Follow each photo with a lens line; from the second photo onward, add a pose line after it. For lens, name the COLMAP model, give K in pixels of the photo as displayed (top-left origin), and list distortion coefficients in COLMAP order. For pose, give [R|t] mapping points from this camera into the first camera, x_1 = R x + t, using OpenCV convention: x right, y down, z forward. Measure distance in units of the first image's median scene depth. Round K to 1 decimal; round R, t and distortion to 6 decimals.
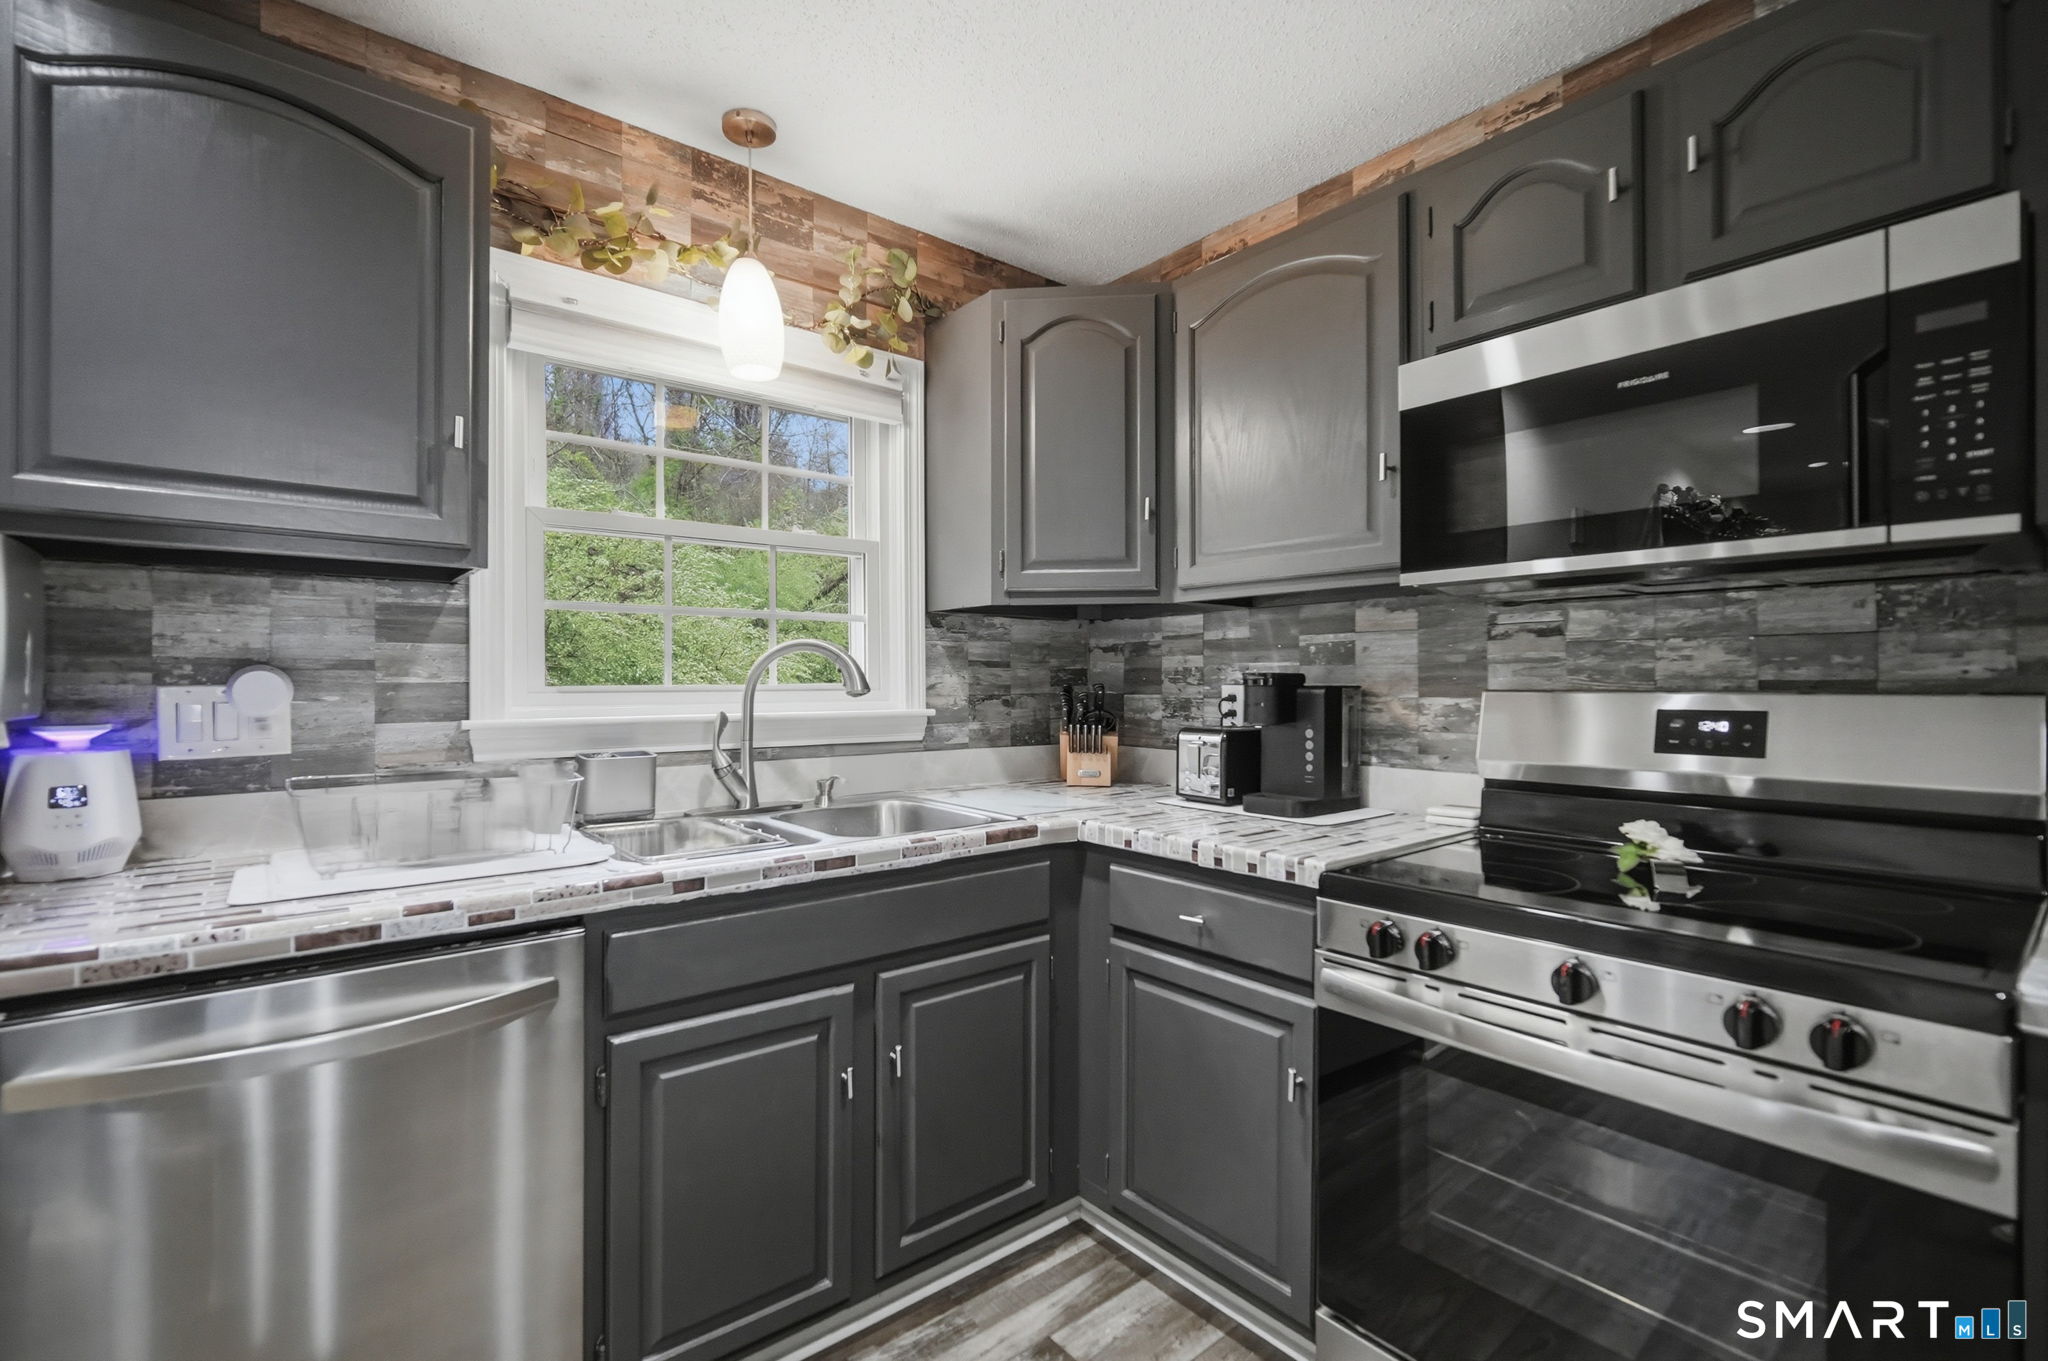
lens RADIAL K [[912.0, 0, 1024.0], [0, 912.0, 680.5], [0, 0, 1]] dist [-0.015098, 0.005356]
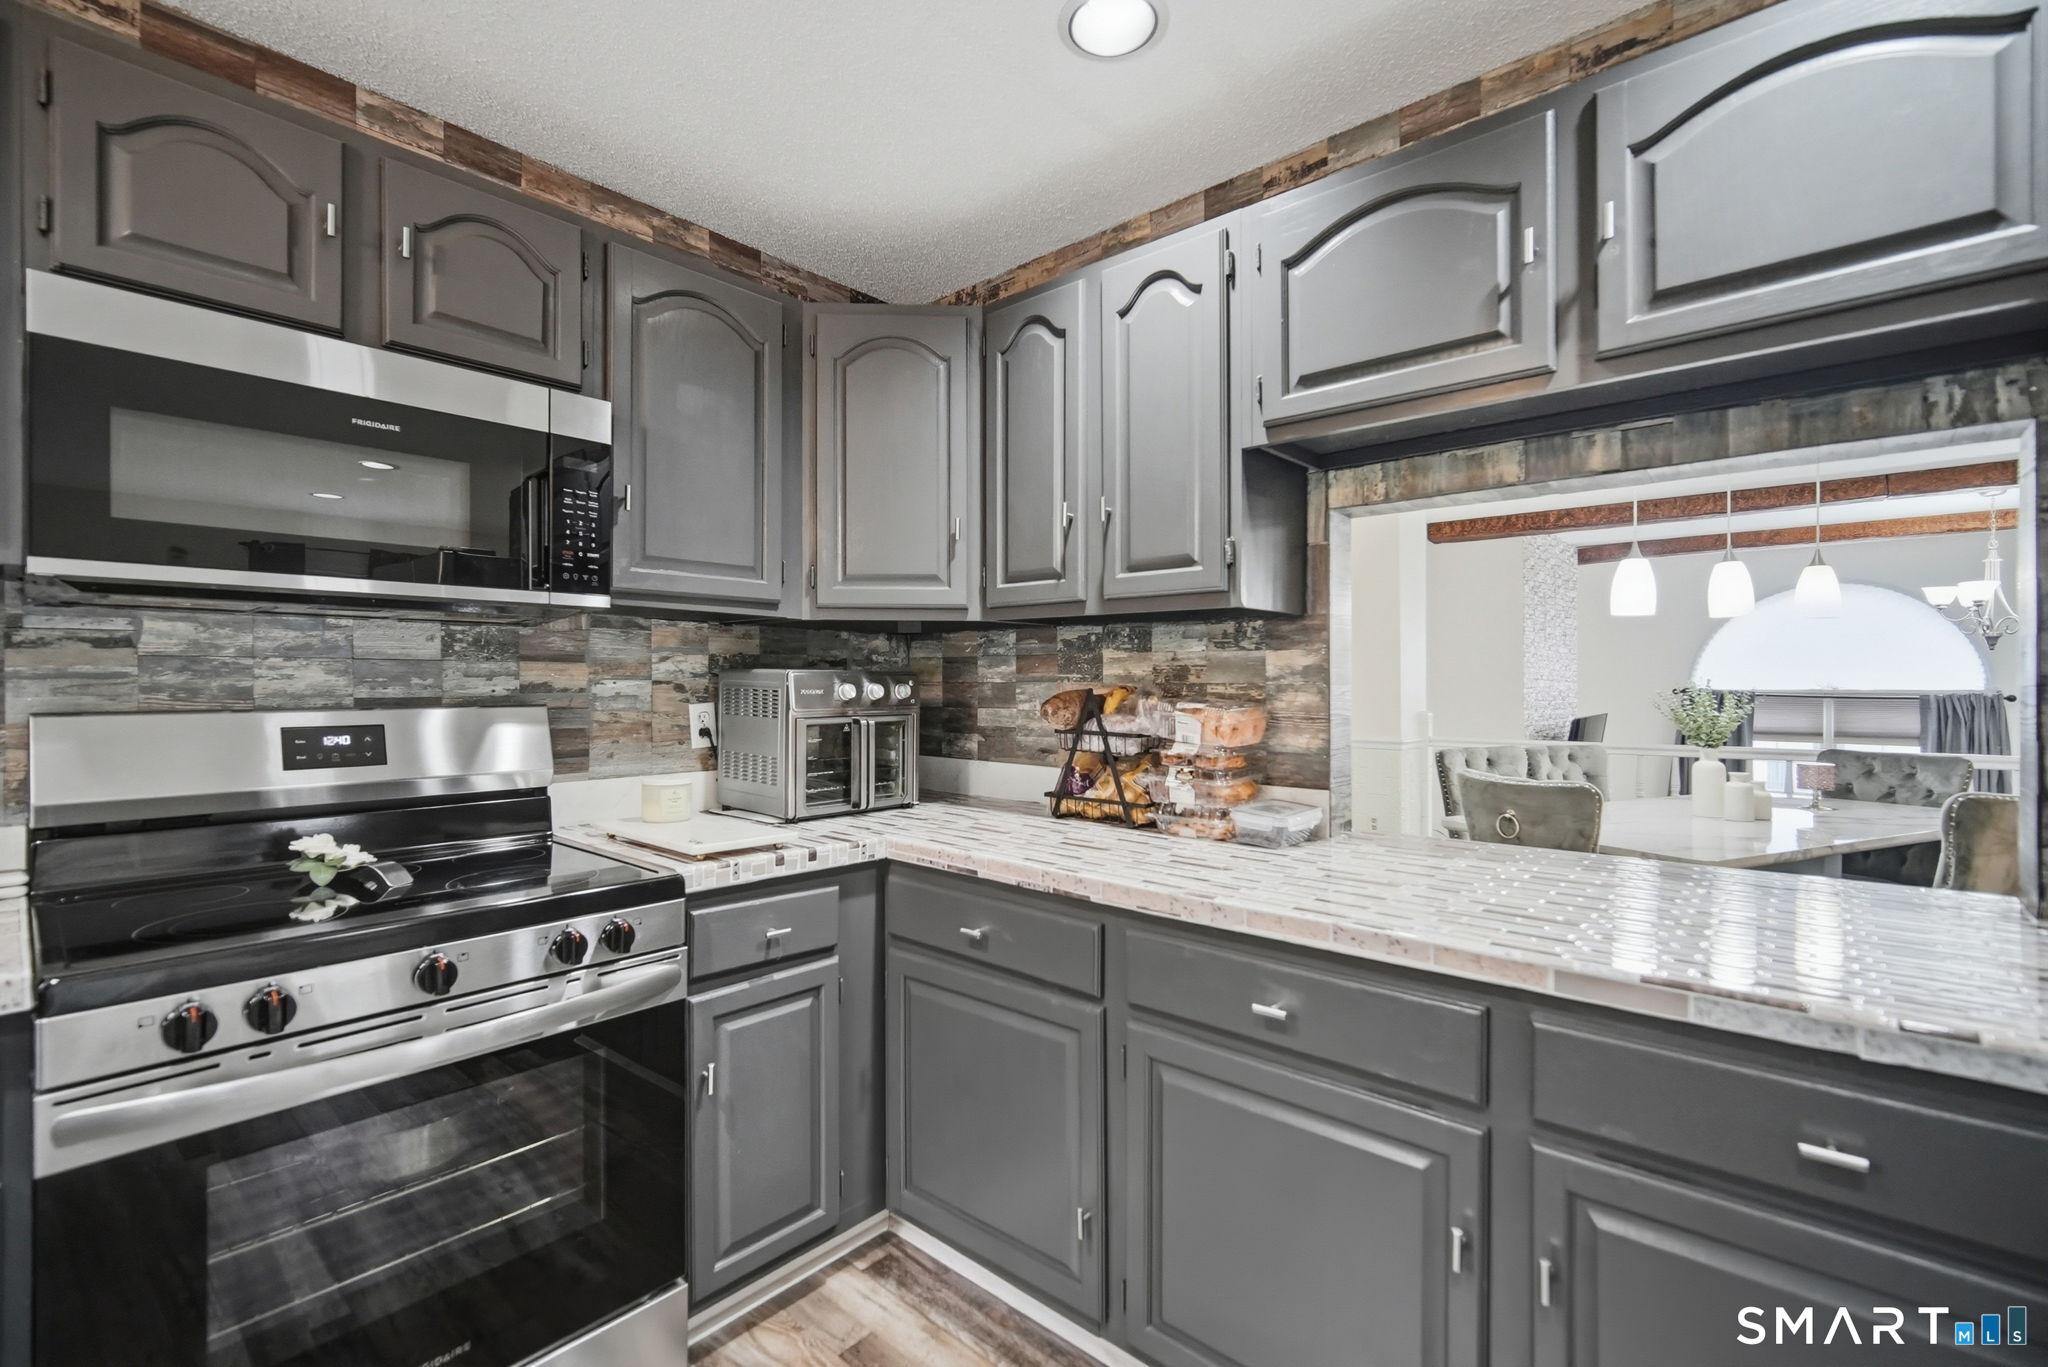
lens RADIAL K [[899.5, 0, 1024.0], [0, 899.5, 683.5], [0, 0, 1]] dist [-0.016674, 0.006590]
pose [[-0.161441, 0.005360, 0.986868, -0.360944], [0.002461, 0.999984, -0.005029, -0.008959], [-0.986879, 0.001617, -0.161452, 0.289575]]
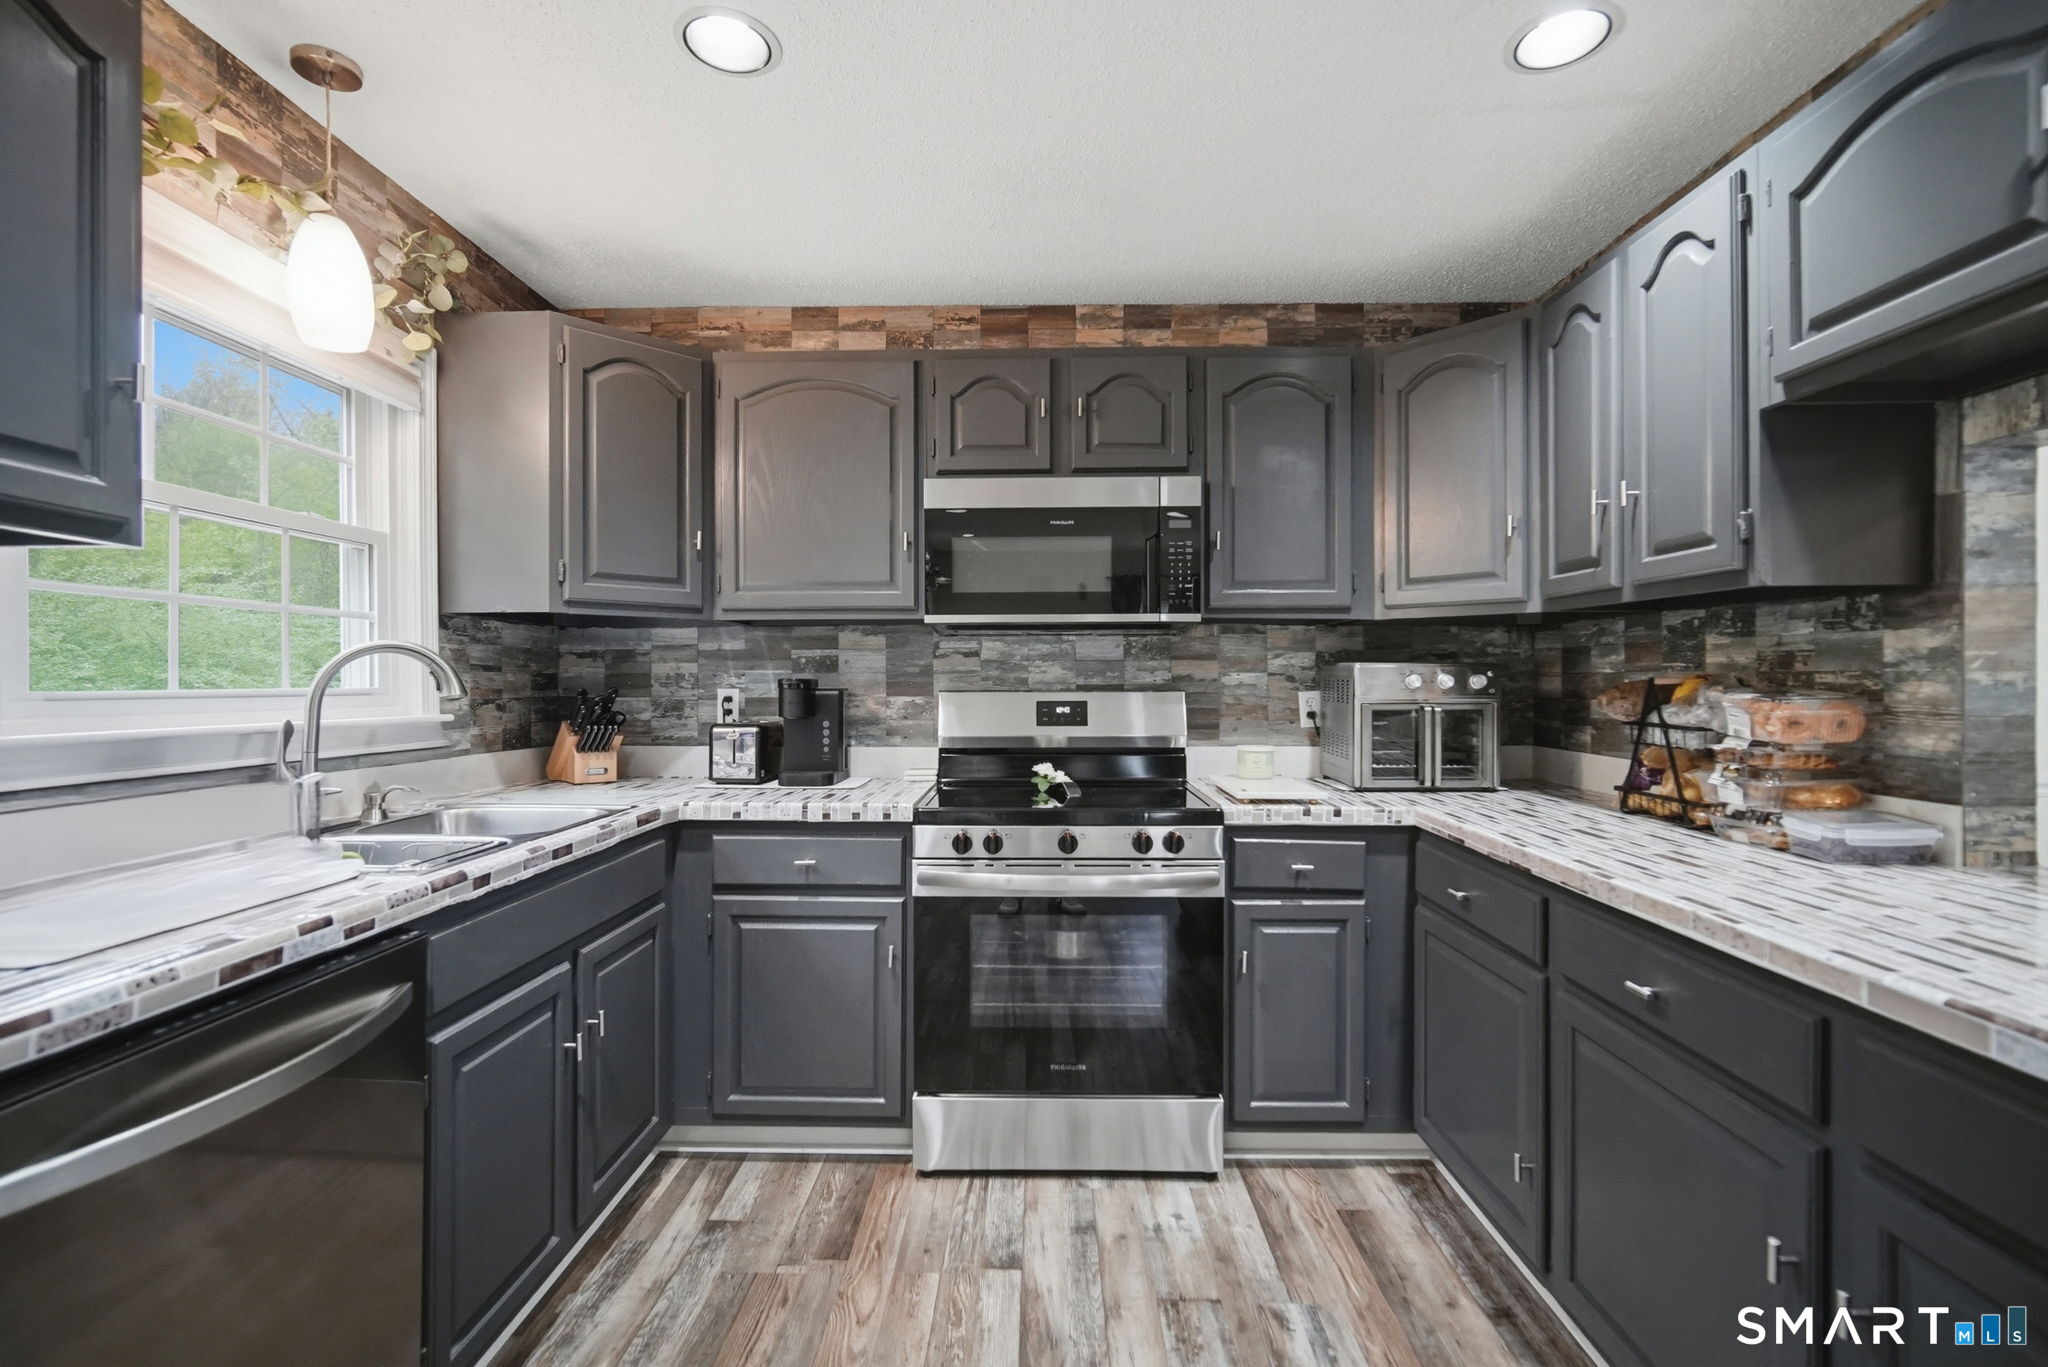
lens RADIAL K [[922.7, 0, 1019.5], [0, 922.7, 686.2], [0, 0, 1]] dist [-0.010362, 0.001086]
pose [[0.650422, -0.000987, 0.759572, -0.577634], [-0.000232, 0.999999, 0.001498, 0.000155], [-0.759573, -0.001150, 0.650421, -0.114530]]
